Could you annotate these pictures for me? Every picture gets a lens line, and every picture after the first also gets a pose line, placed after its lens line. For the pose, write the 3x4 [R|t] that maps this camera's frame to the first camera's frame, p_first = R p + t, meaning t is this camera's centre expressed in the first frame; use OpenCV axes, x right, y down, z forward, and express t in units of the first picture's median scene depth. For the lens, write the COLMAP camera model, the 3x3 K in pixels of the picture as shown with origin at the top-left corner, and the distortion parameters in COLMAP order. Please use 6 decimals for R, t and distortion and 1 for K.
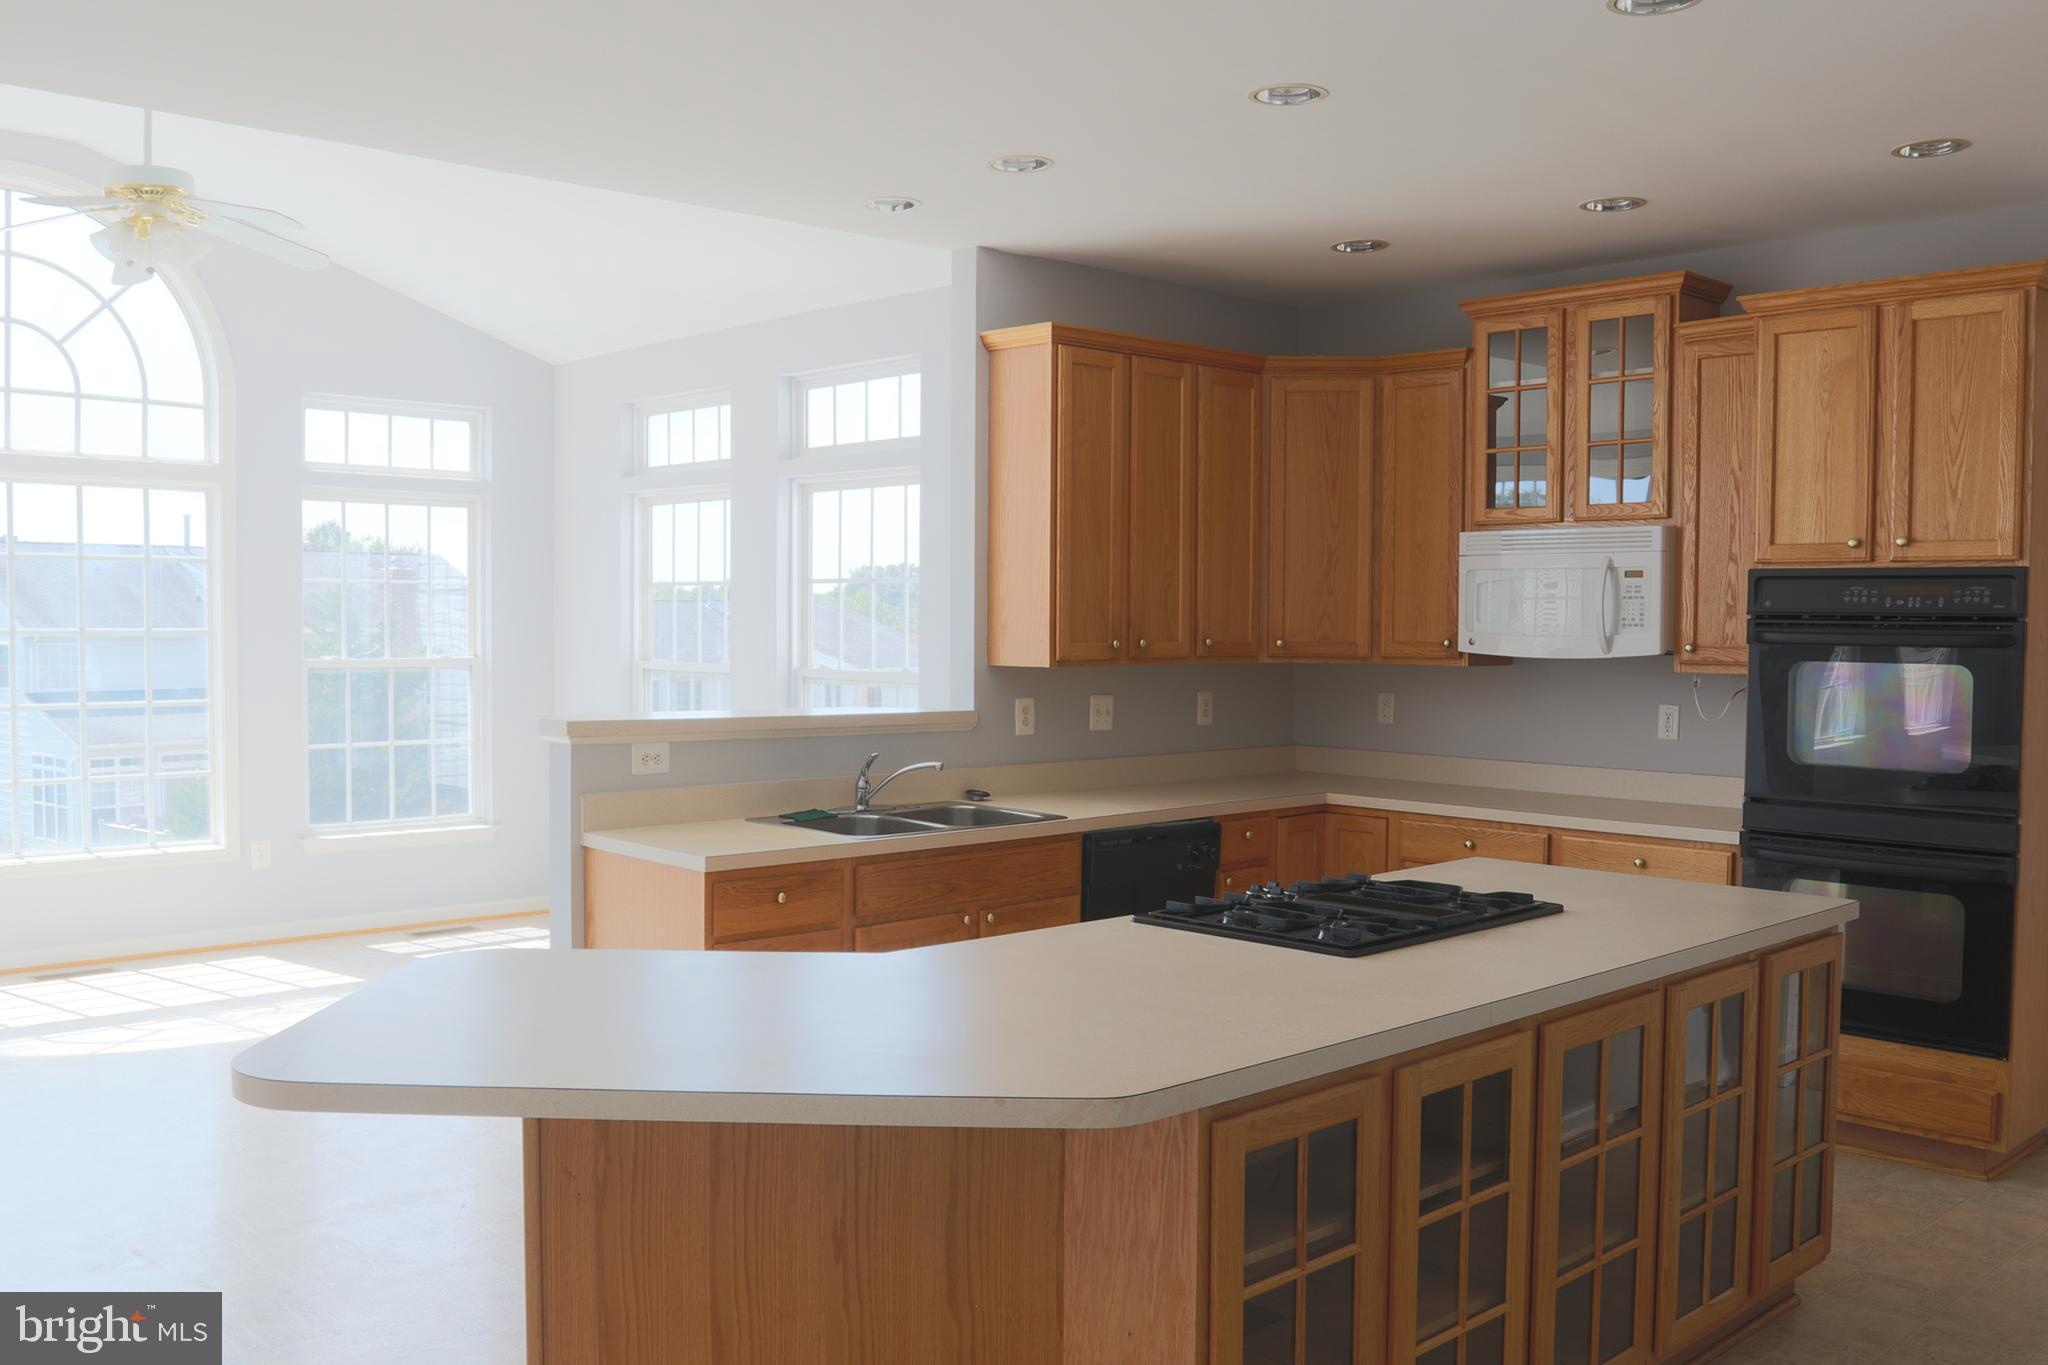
lens RADIAL K [[1792.0, 0, 1008.8], [0, 1792.0, 693.7], [0, 0, 1]] dist [-0.096880, 0.073667]
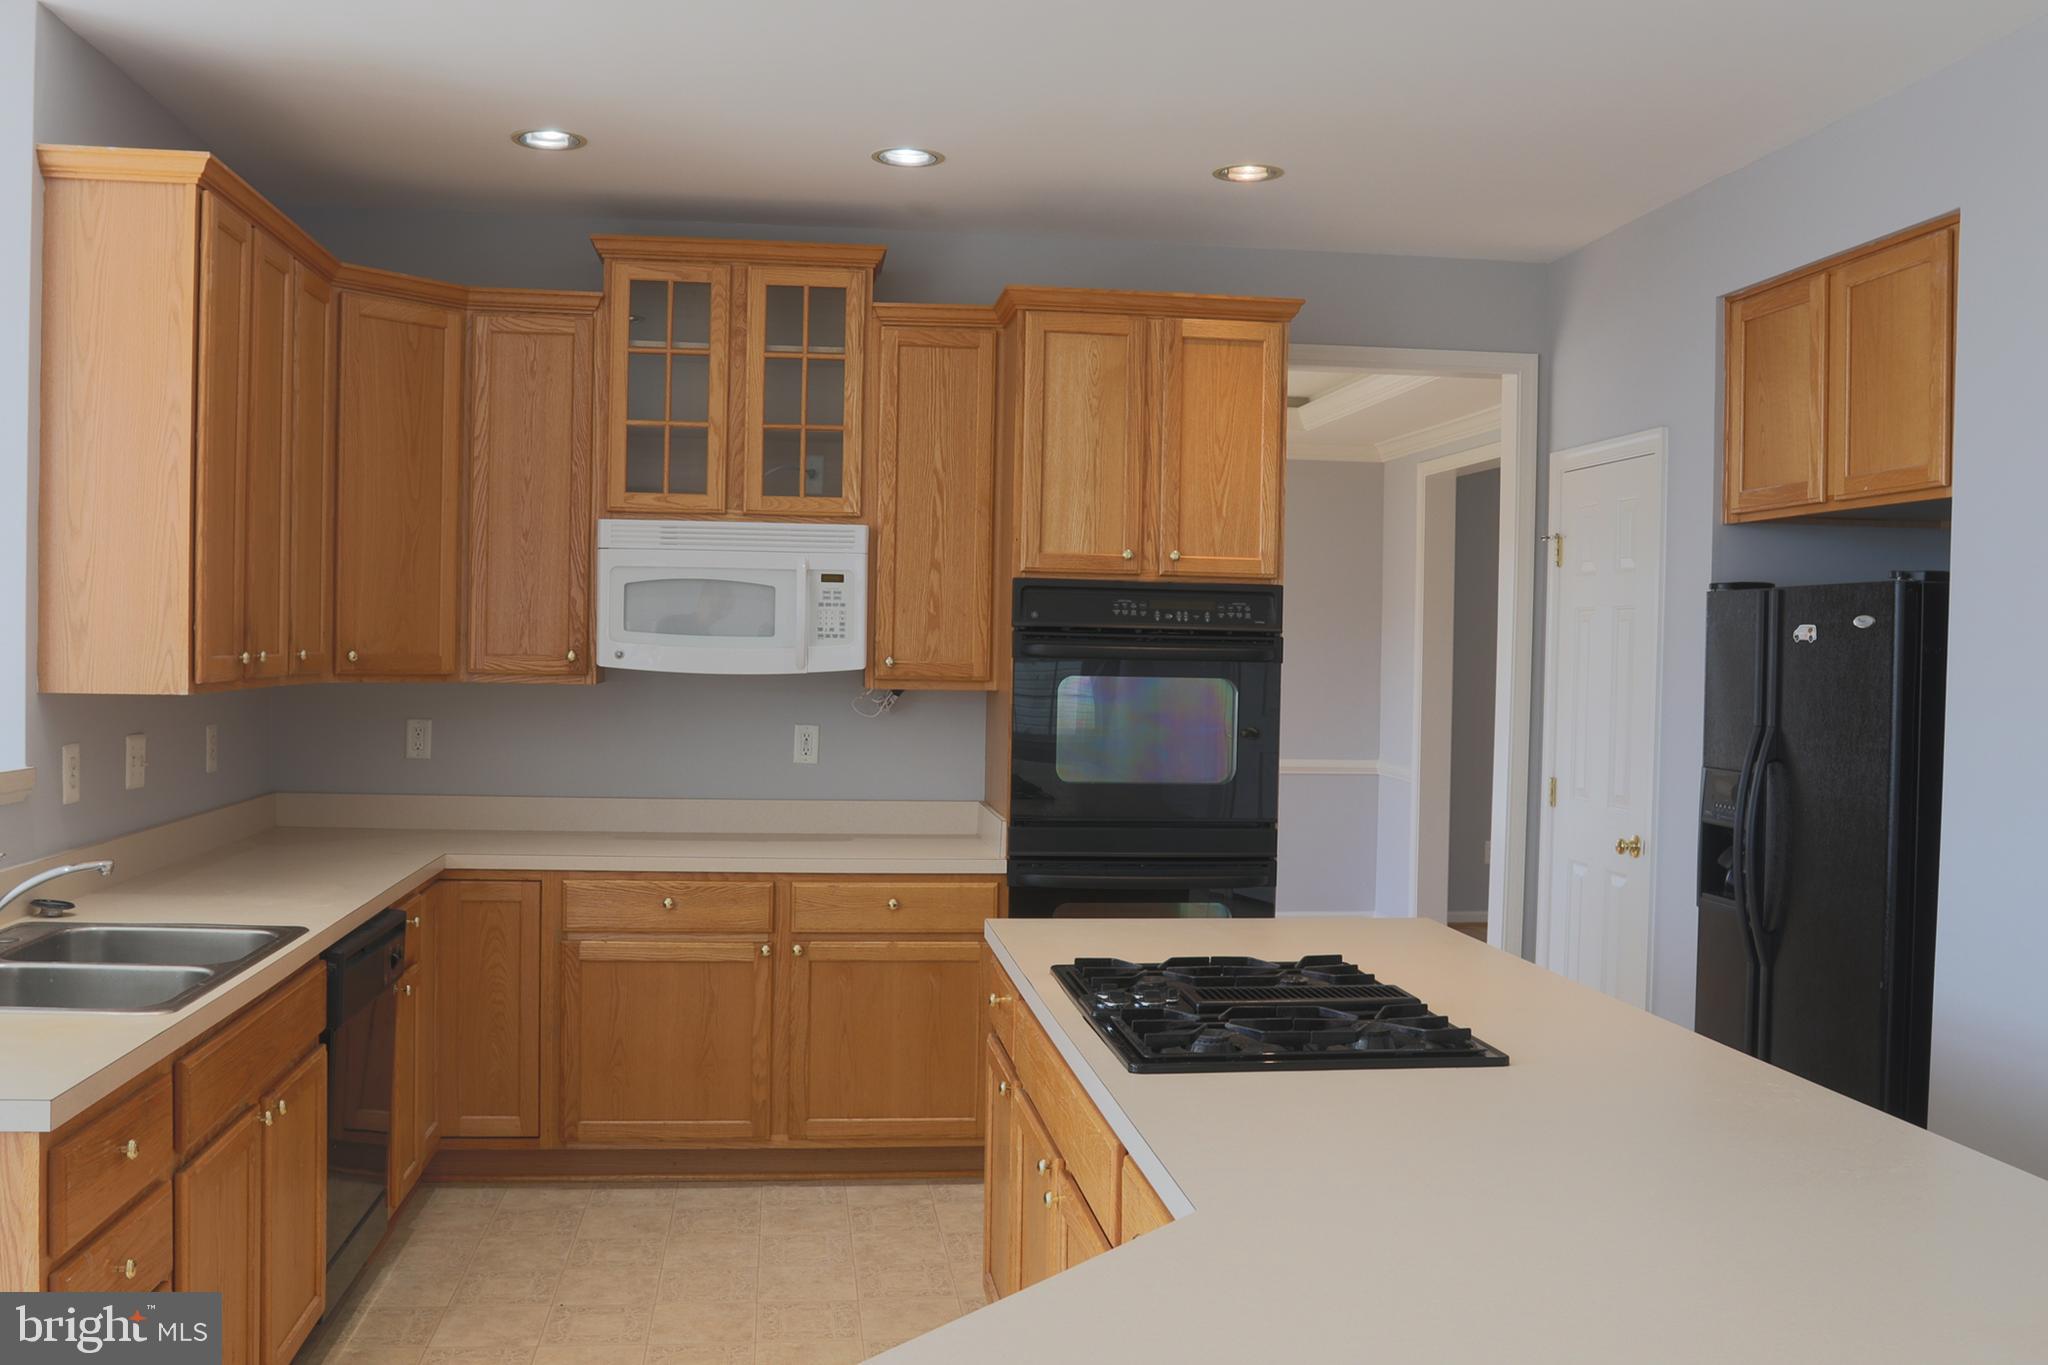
lens RADIAL K [[1792.0, 0, 1008.8], [0, 1792.0, 693.7], [0, 0, 1]] dist [-0.096880, 0.073667]
pose [[0.588223, -0.016211, 0.808536, -0.324259], [0.019494, 0.999793, 0.005864, -0.013748], [-0.808464, 0.012312, 0.588417, 0.413287]]
